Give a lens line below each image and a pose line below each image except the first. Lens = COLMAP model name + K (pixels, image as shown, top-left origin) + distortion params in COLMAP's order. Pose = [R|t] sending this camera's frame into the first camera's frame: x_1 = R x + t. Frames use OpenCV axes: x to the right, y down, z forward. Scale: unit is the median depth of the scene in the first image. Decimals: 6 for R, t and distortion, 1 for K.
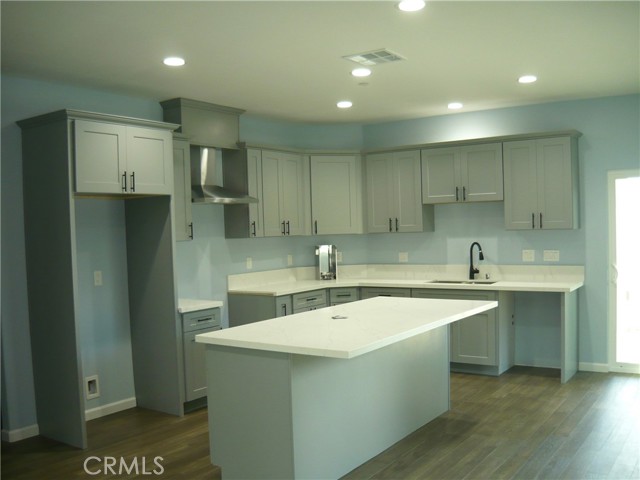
lens RADIAL K [[654.6, 0, 320.2], [0, 654.6, 247.8], [0, 0, 1]] dist [-0.146133, 0.005386]
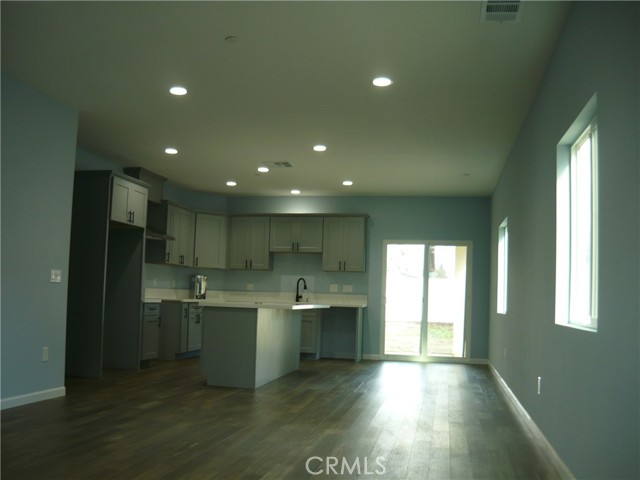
lens RADIAL K [[654.6, 0, 320.2], [0, 654.6, 247.8], [0, 0, 1]] dist [-0.146133, 0.005386]
pose [[0.918023, 0.087641, 0.386720, -0.350733], [-0.045341, 0.992073, -0.117196, 0.105486], [-0.393926, 0.090054, 0.914720, -0.495748]]
